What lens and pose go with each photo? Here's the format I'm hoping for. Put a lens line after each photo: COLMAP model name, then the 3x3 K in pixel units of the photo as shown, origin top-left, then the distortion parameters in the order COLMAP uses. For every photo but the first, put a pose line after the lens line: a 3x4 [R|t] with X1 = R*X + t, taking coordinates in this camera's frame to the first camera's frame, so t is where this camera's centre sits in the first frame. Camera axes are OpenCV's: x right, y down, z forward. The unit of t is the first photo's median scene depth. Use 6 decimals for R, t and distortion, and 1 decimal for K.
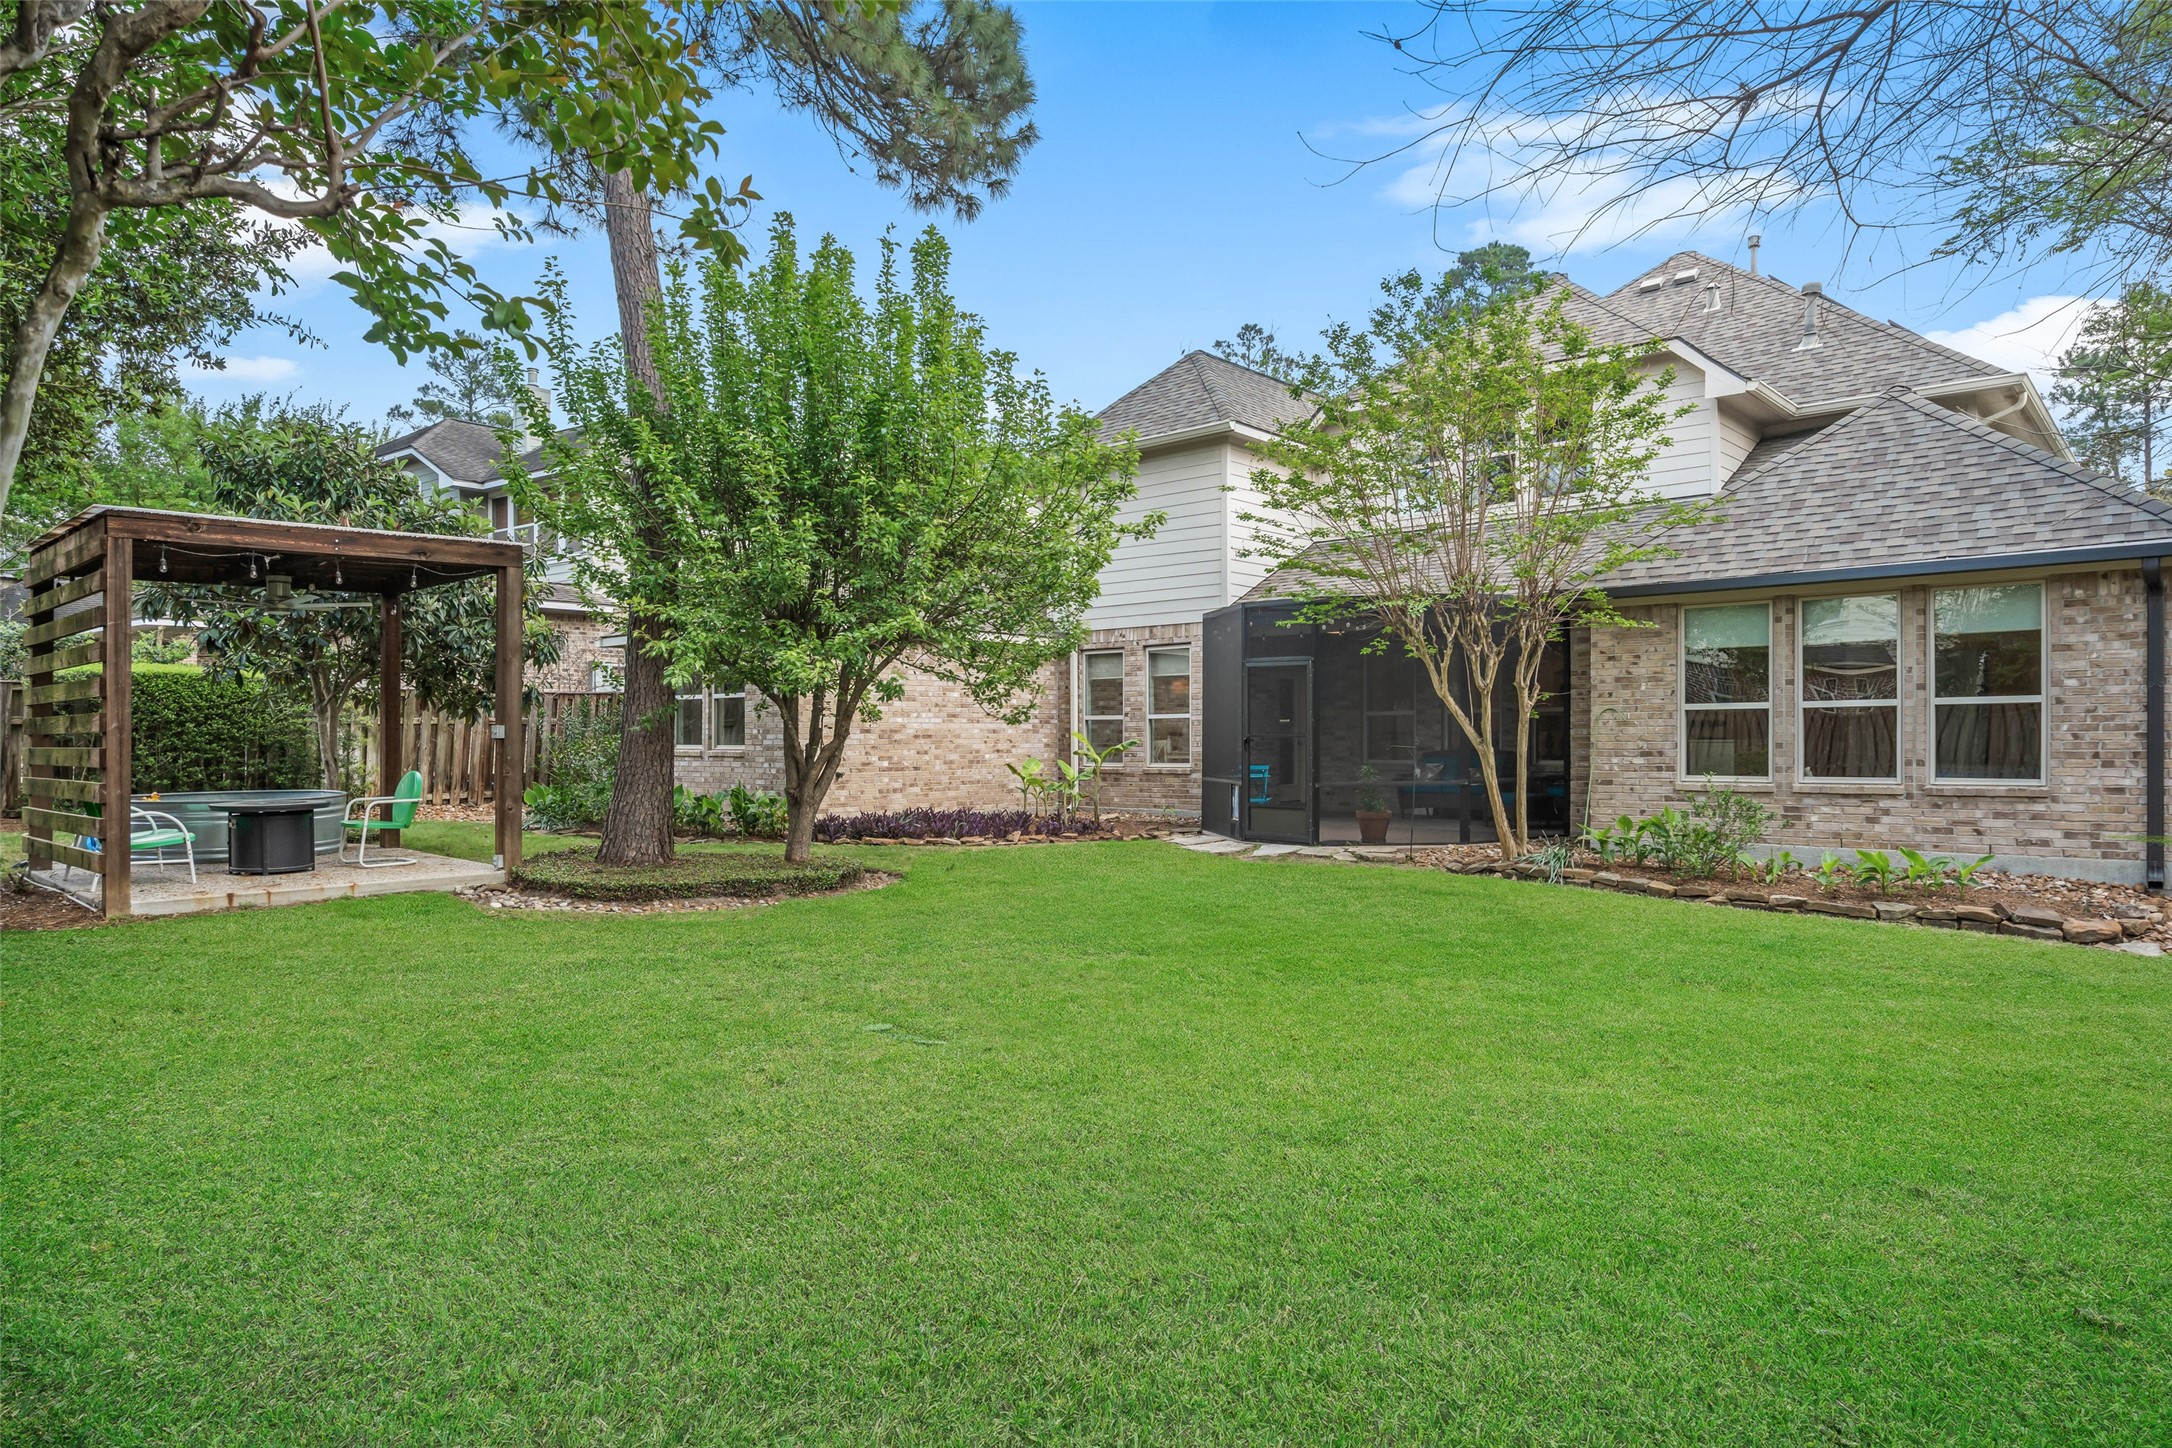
lens RADIAL K [[1264.8, 0, 1085.8], [0, 1264.8, 718.7], [0, 0, 1]] dist [0.001935, 0.000718]
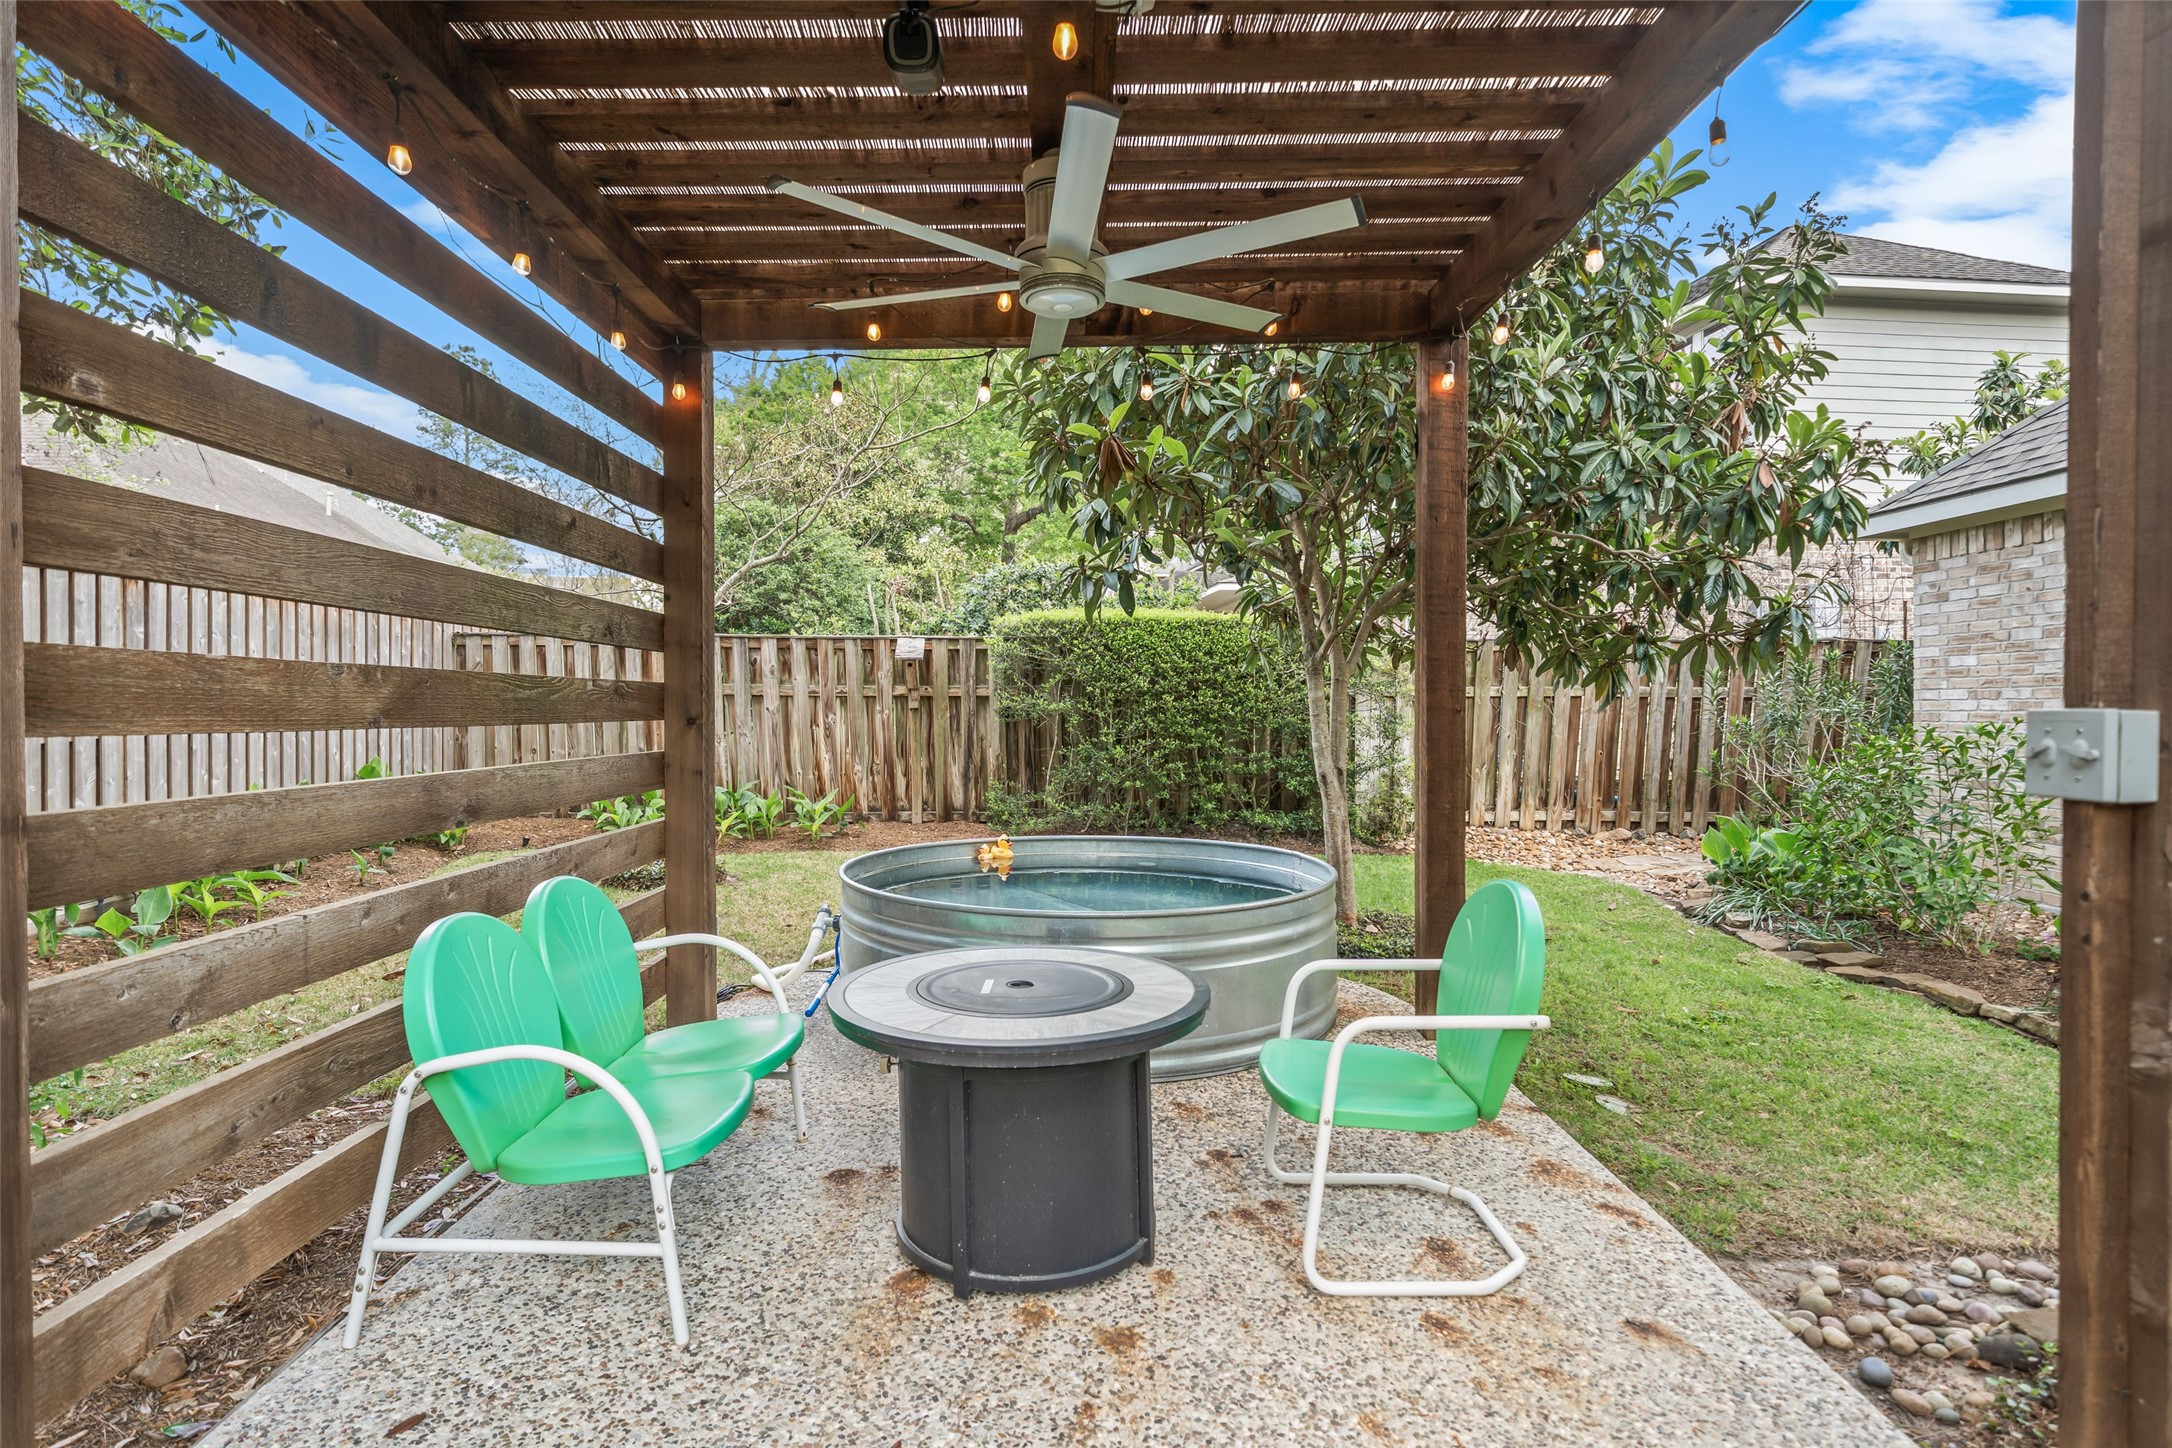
lens RADIAL K [[1063.4, 0, 1080.4], [0, 1063.4, 708.8], [0, 0, 1]] dist [0.001647, 0.000057]
pose [[0.658758, 0.011051, -0.752274, -0.310624], [0.002429, 0.999856, 0.016815, 0.001230], [0.752351, -0.012904, 0.658636, 0.579058]]
